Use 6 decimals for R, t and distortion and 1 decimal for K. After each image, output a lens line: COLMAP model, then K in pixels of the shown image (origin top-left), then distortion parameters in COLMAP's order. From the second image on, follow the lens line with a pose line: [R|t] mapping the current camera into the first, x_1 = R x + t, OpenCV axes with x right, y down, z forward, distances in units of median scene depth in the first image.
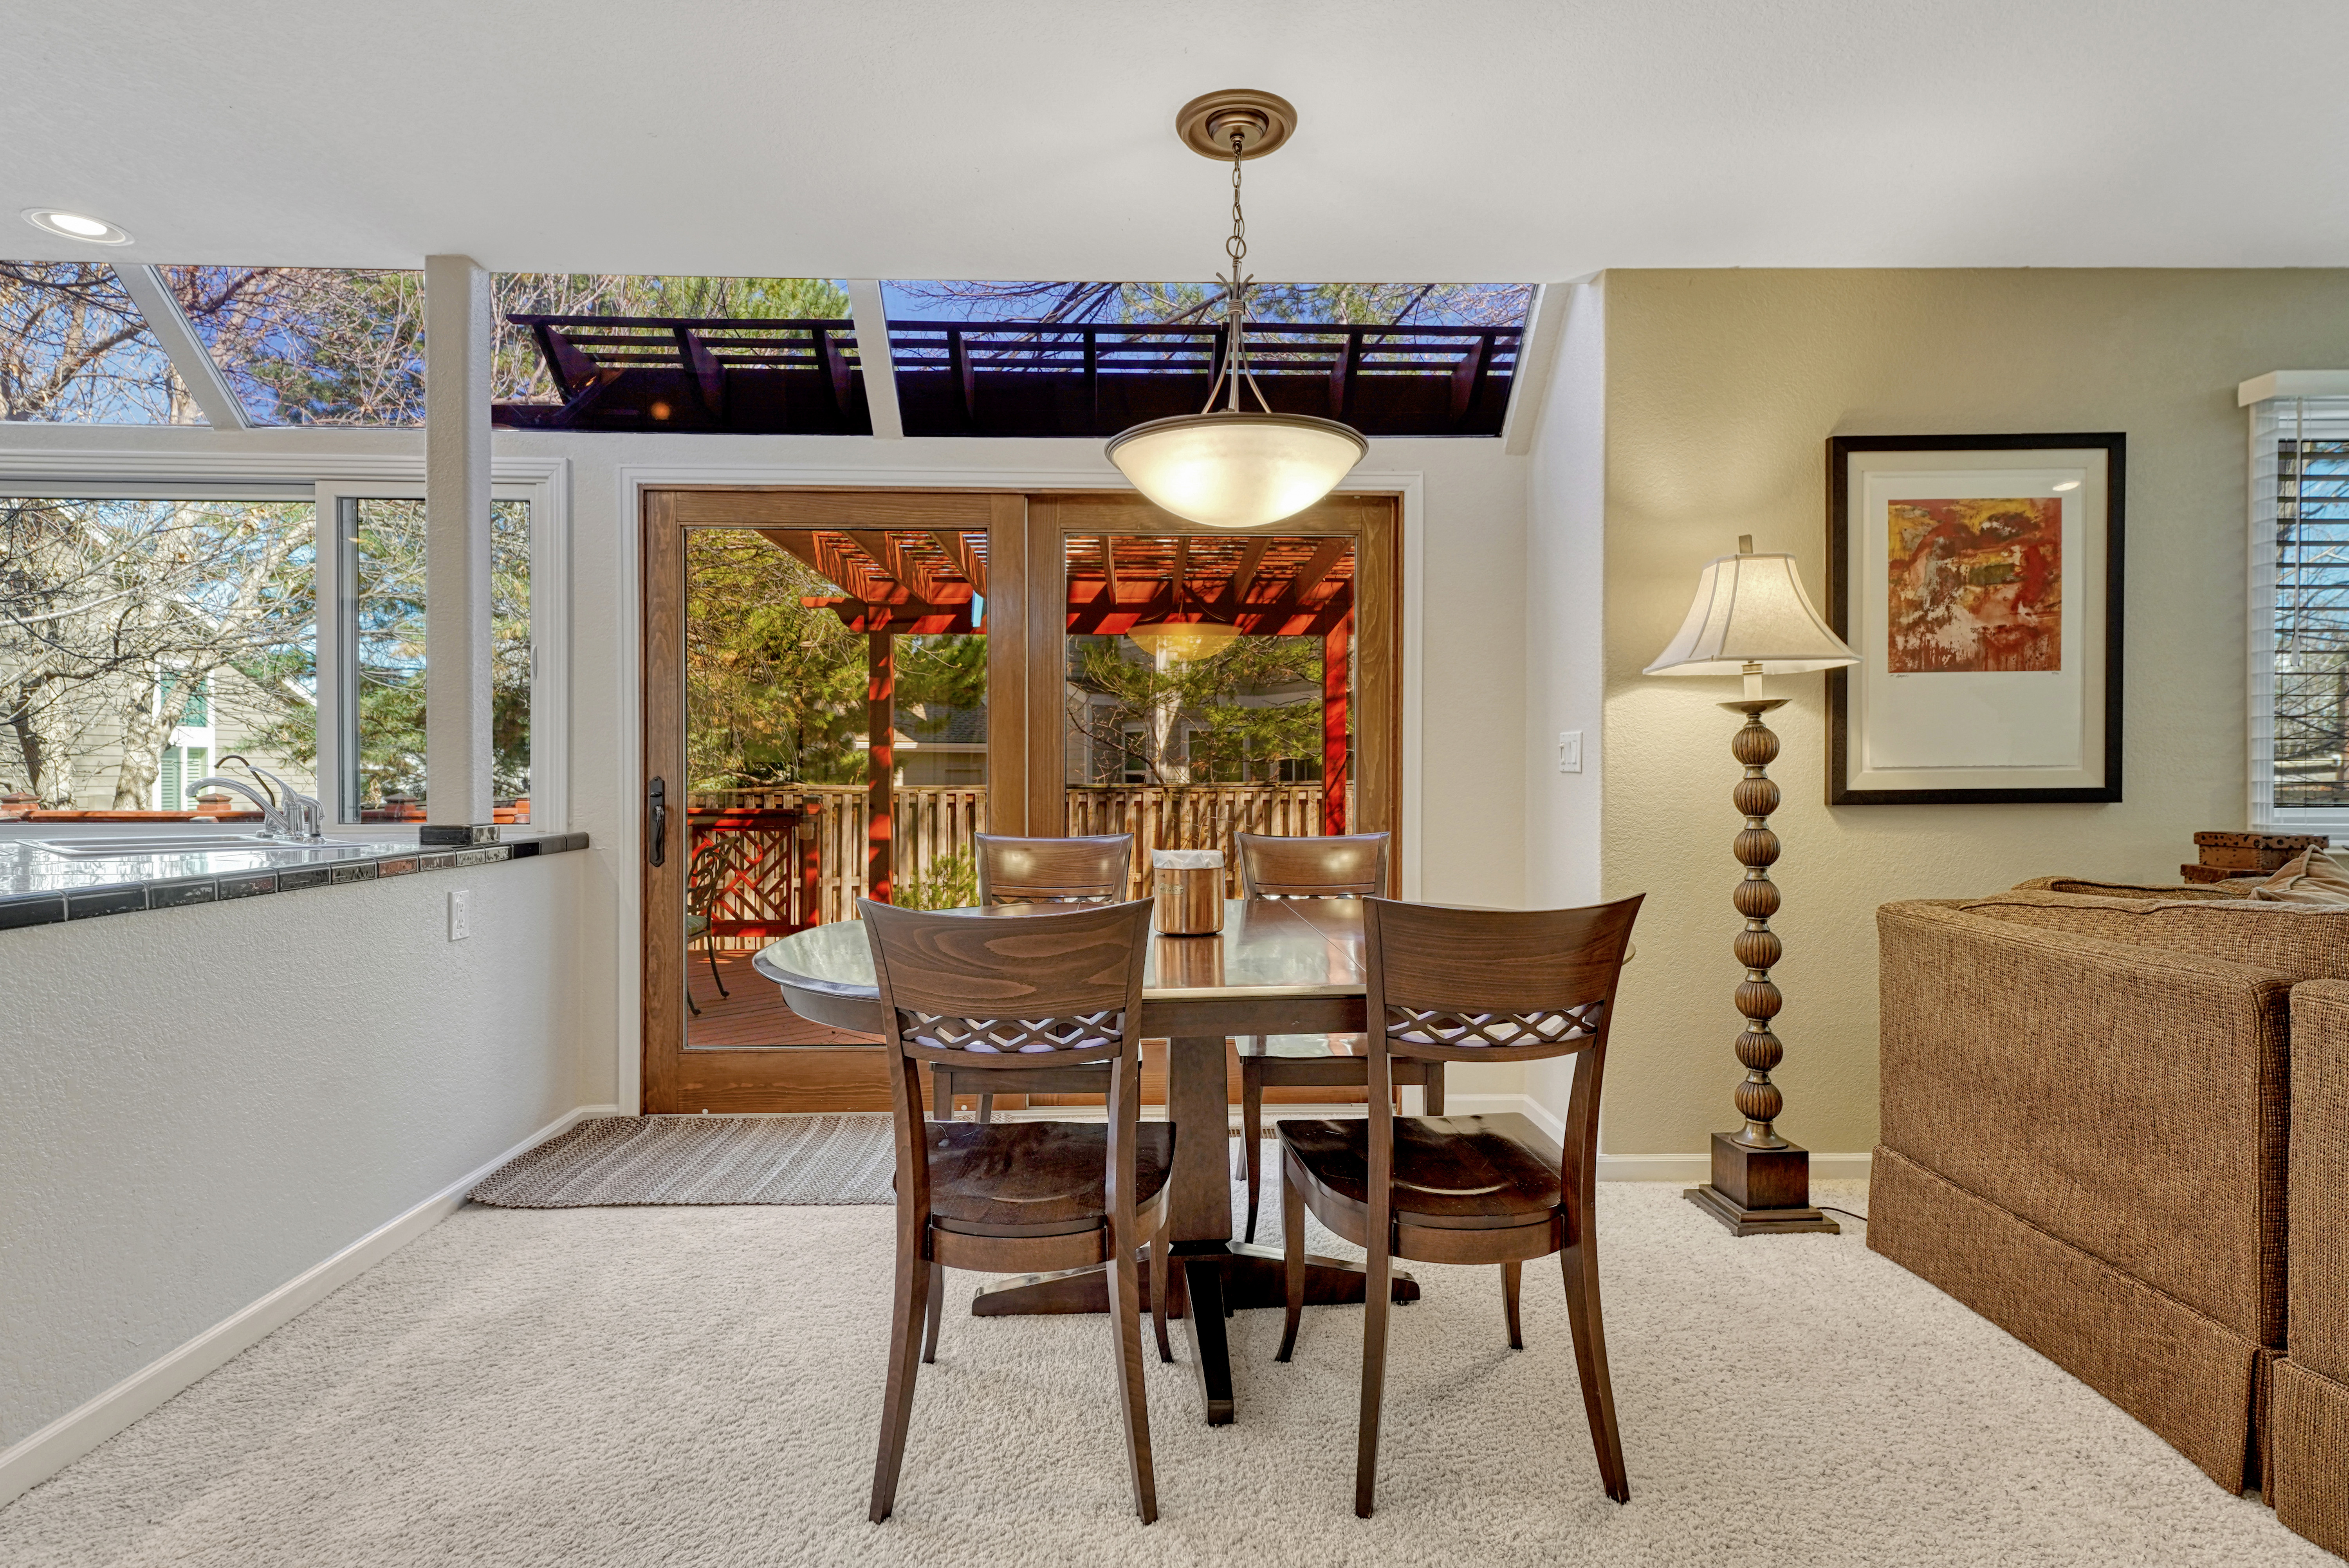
lens RADIAL K [[1209.0, 0, 1174.5], [0, 1209.0, 784.0], [0, 0, 1]] dist [0.021717, -0.000496]
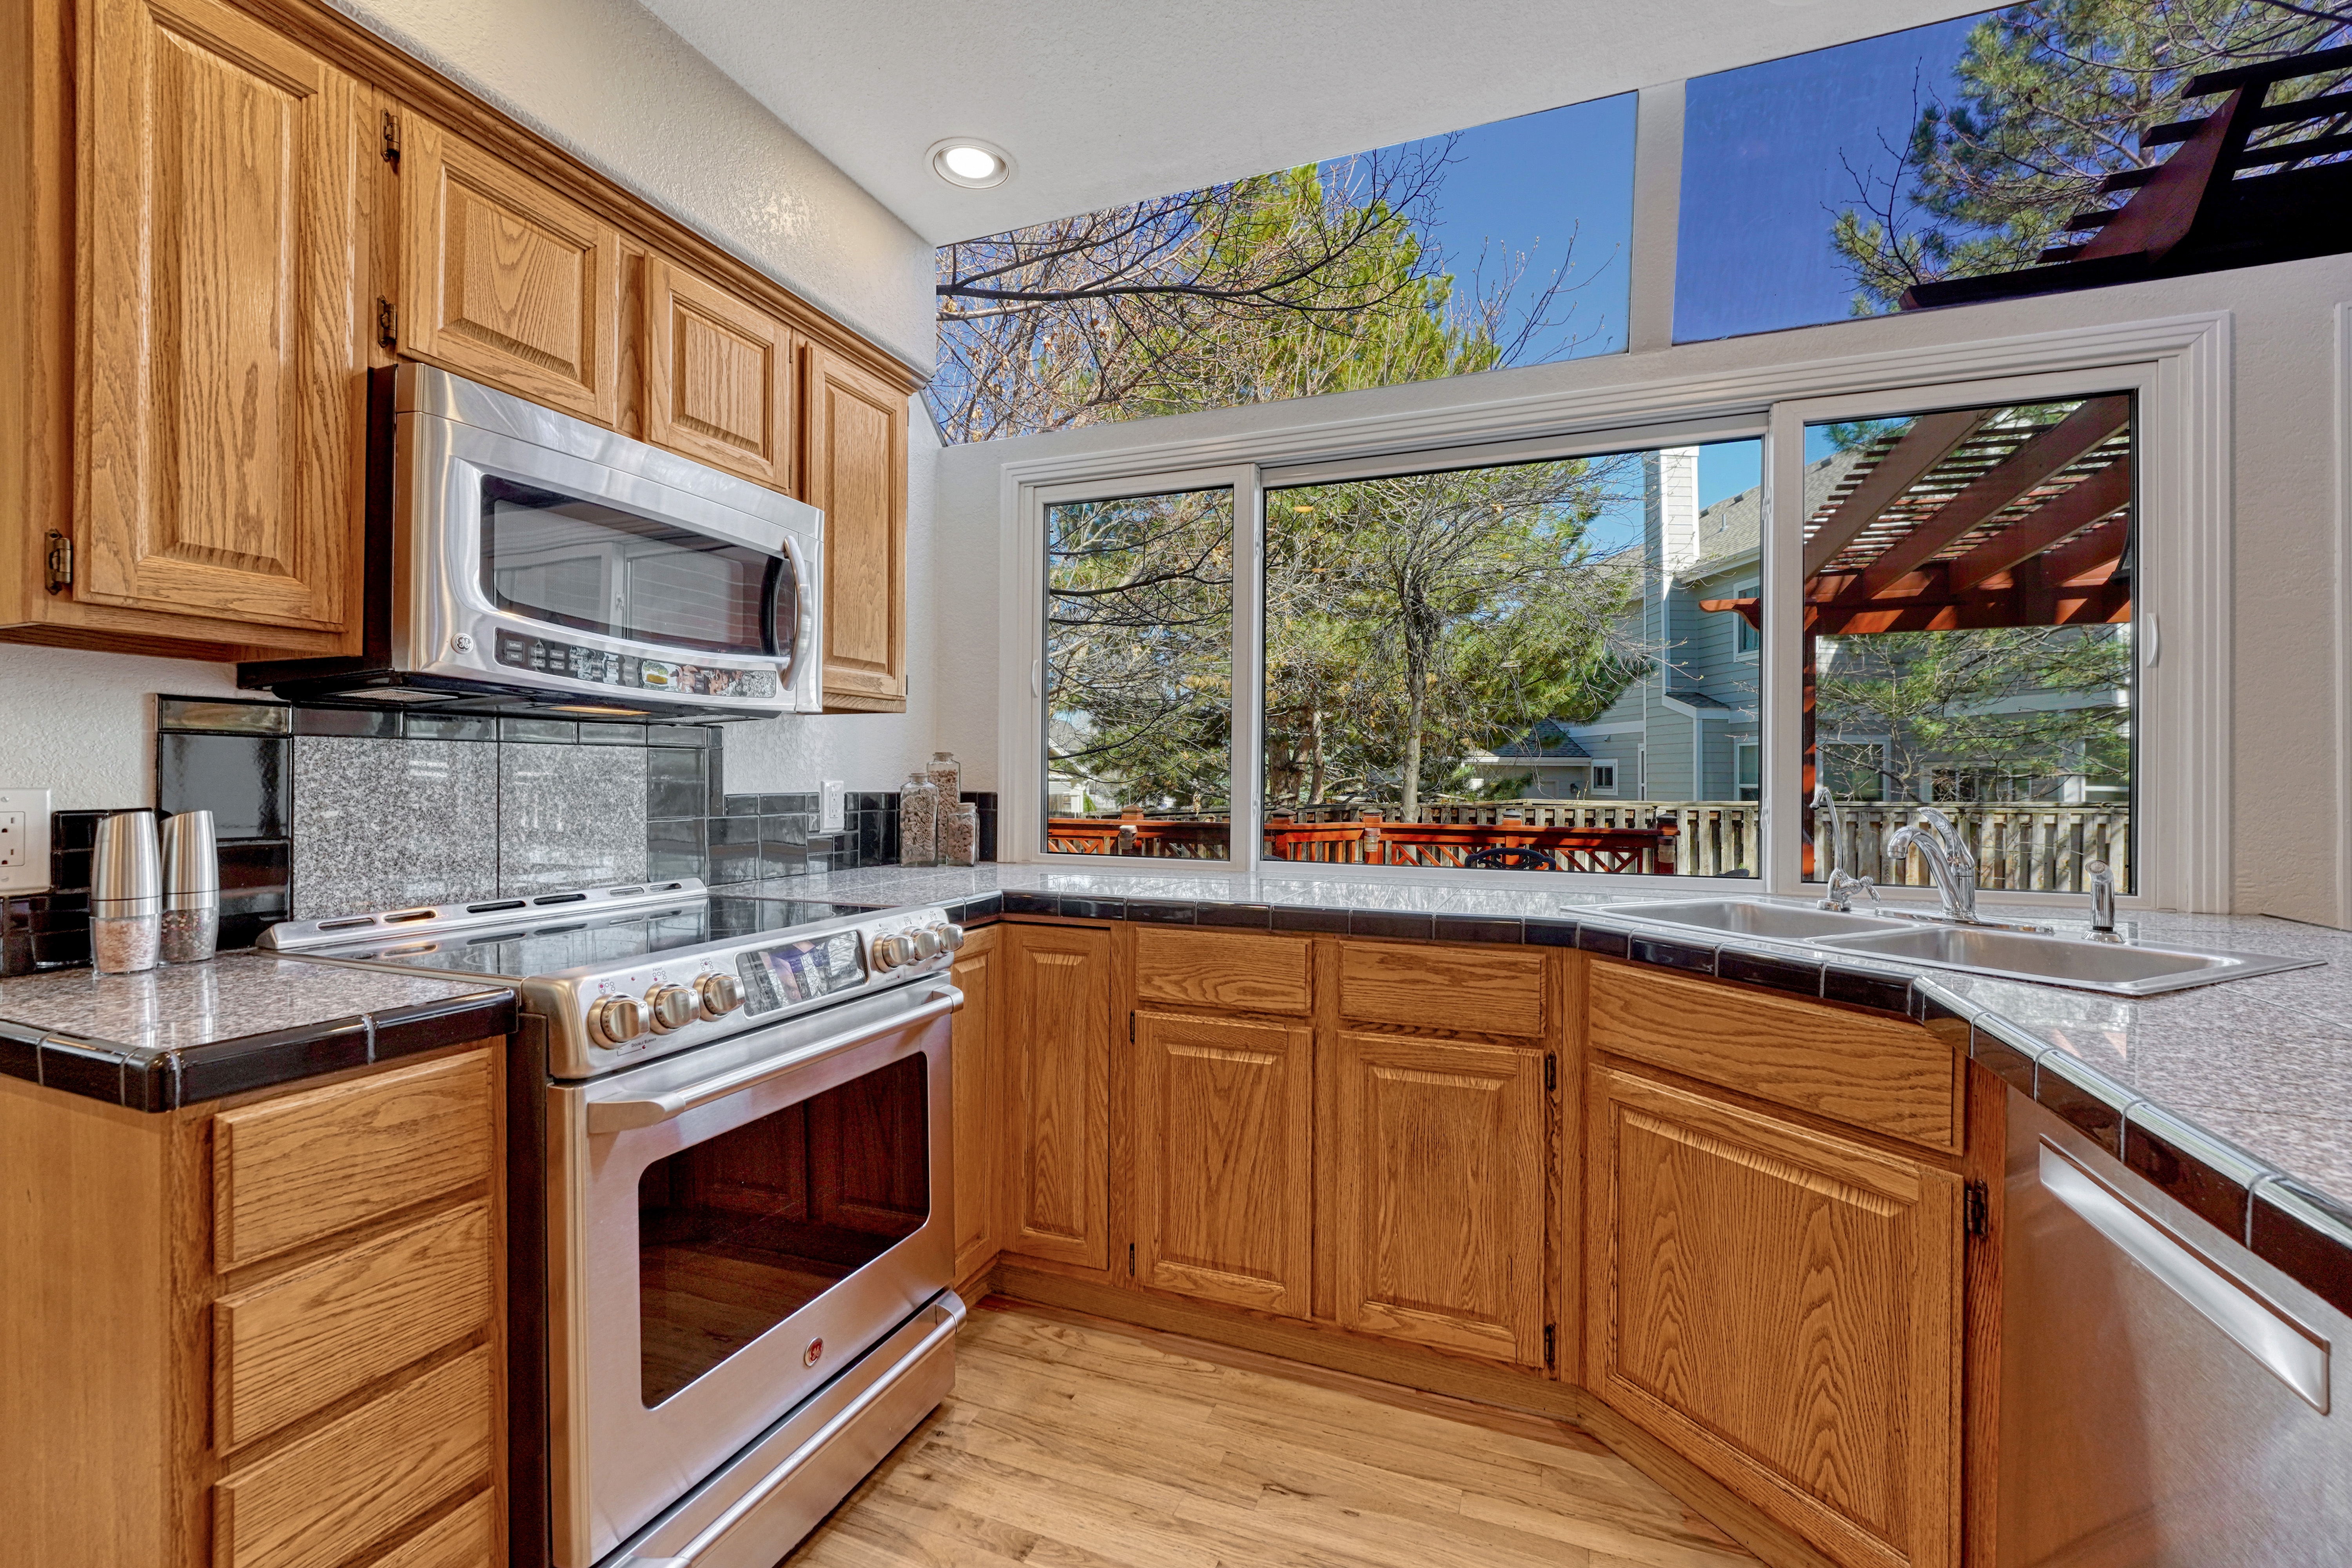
lens RADIAL K [[990.7, 0, 1175.0], [0, 990.7, 779.2], [0, 0, 1]] dist [-0.009695, -0.000278]
pose [[0.917091, 0.005300, -0.398642, -0.790360], [-0.009652, 0.999914, -0.008911, -0.018111], [0.398561, 0.012020, 0.917063, 0.328922]]
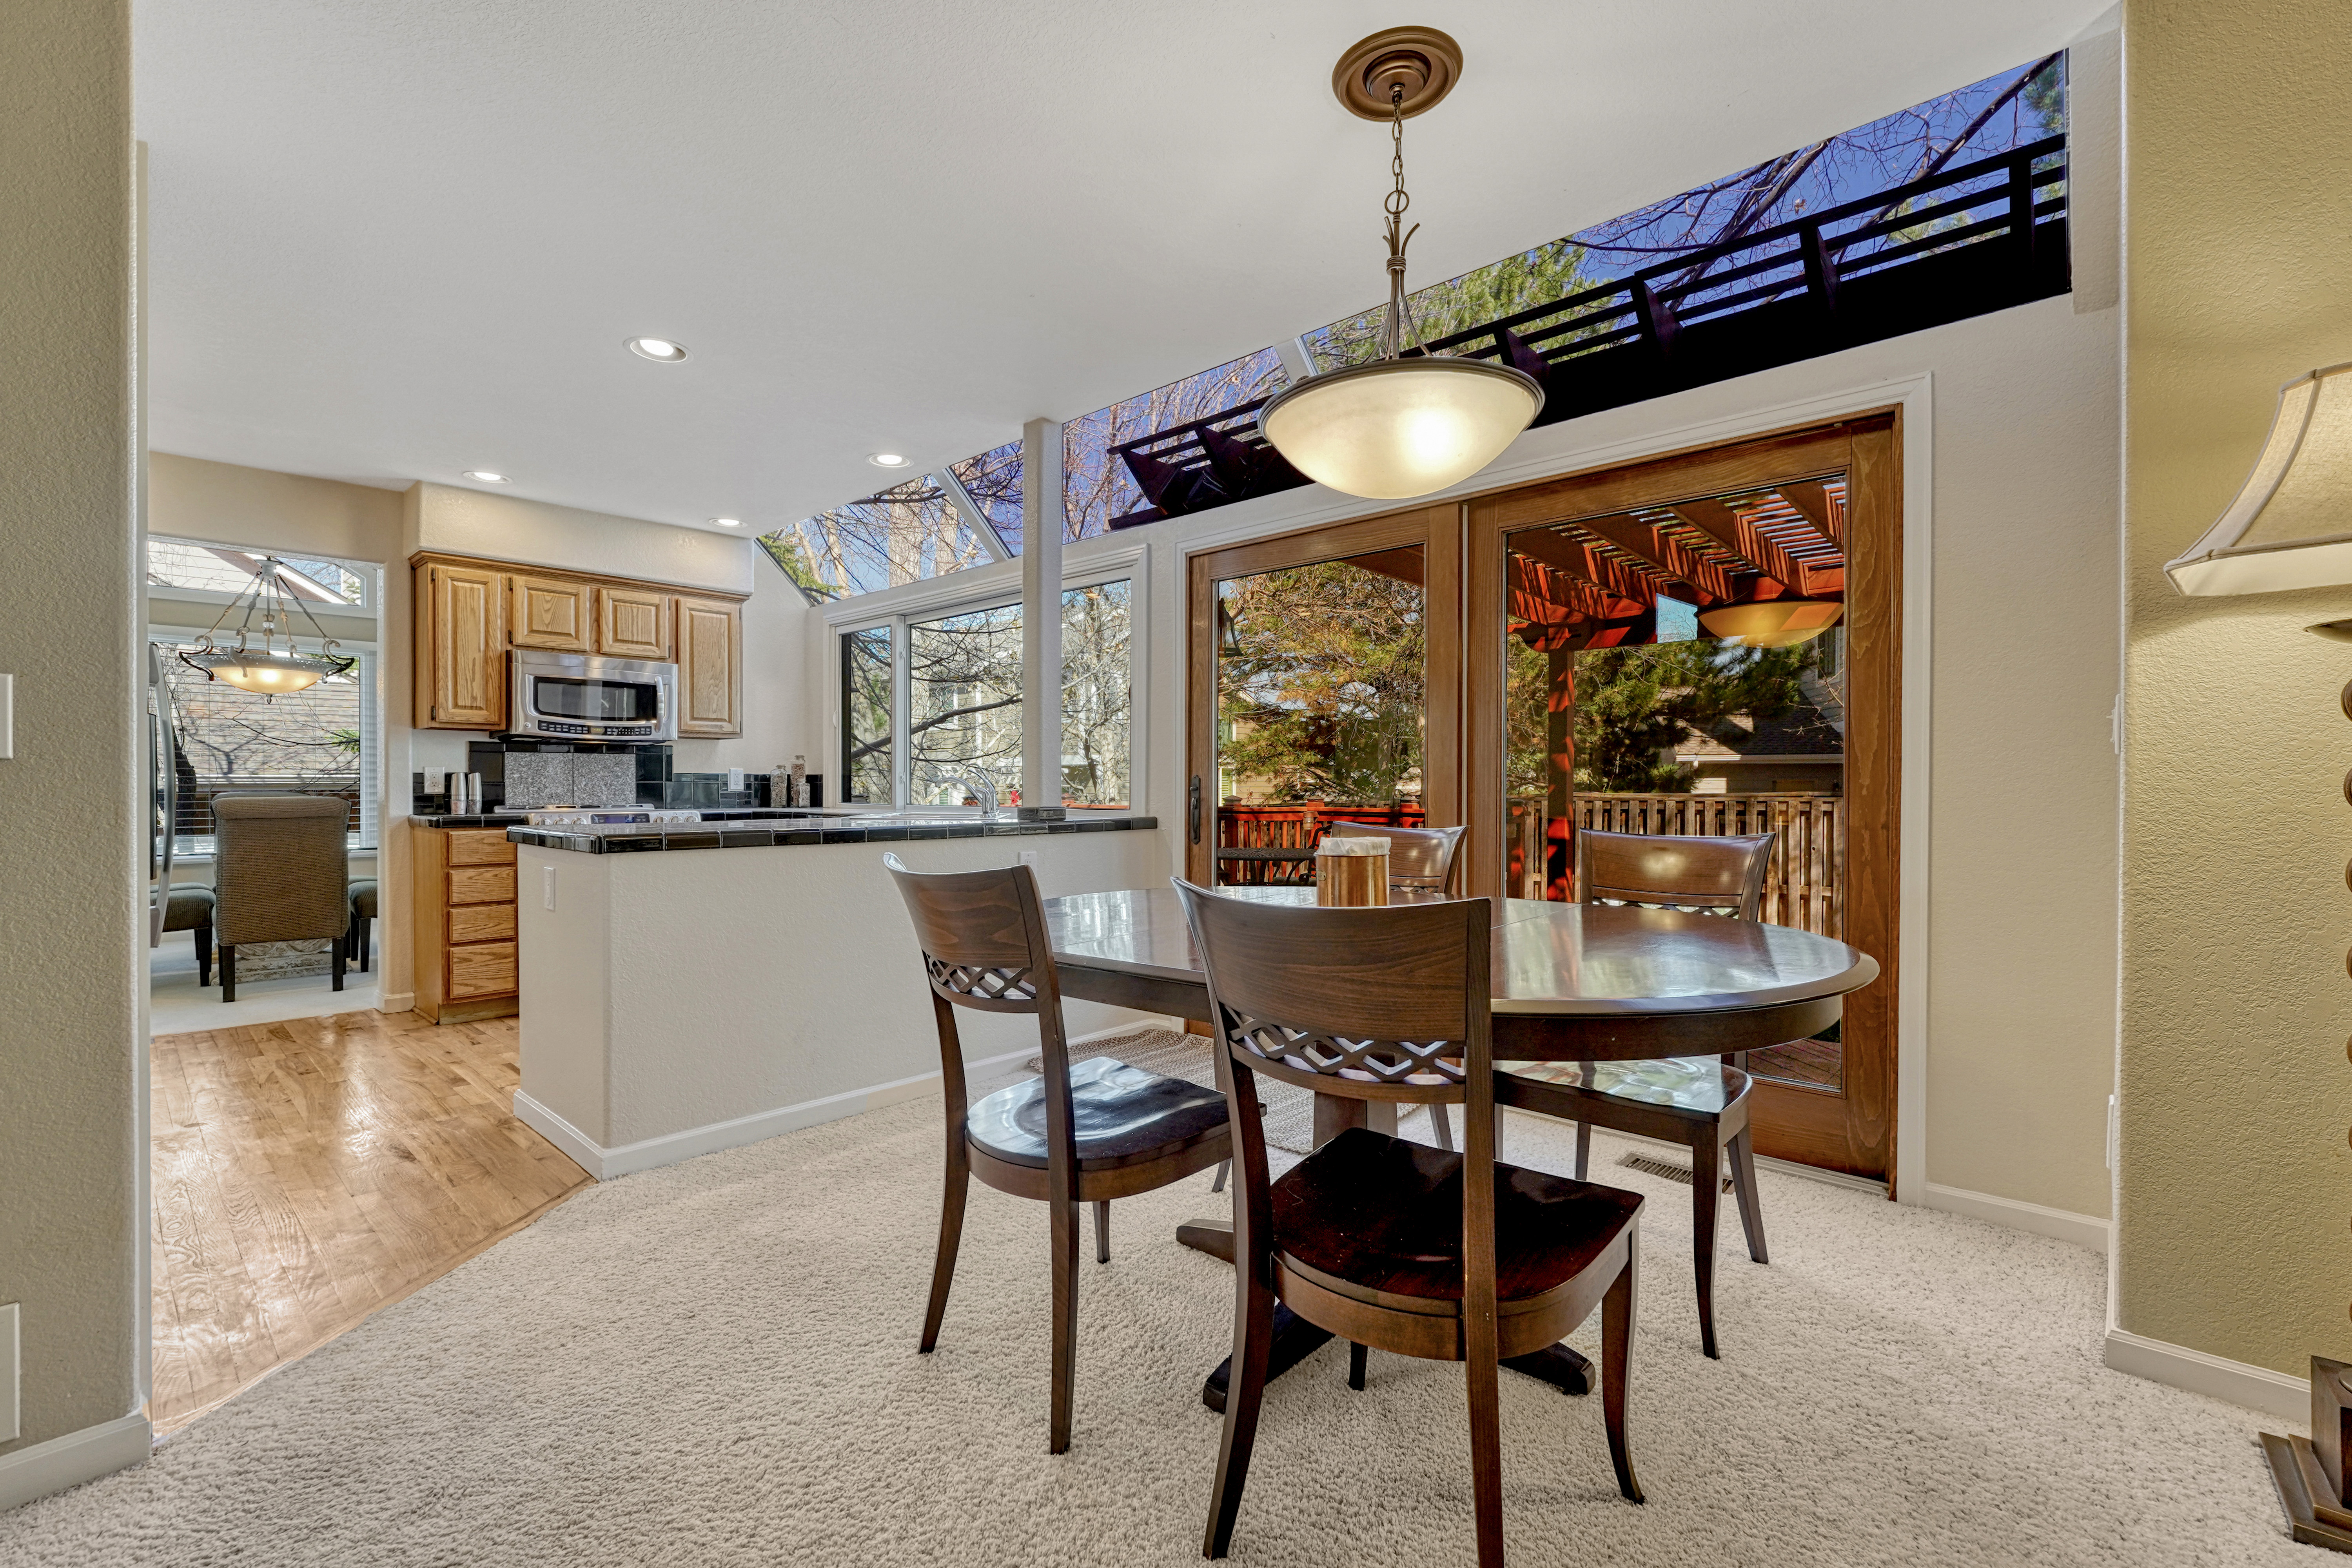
lens RADIAL K [[1013.1, 0, 1166.3], [0, 1013.1, 794.2], [0, 0, 1]] dist [-0.001575, -0.000044]
pose [[0.710328, 0.005733, -0.703848, 0.317441], [-0.006809, 0.999976, 0.001273, 0.013405], [0.703838, 0.003889, 0.710350, 0.207276]]
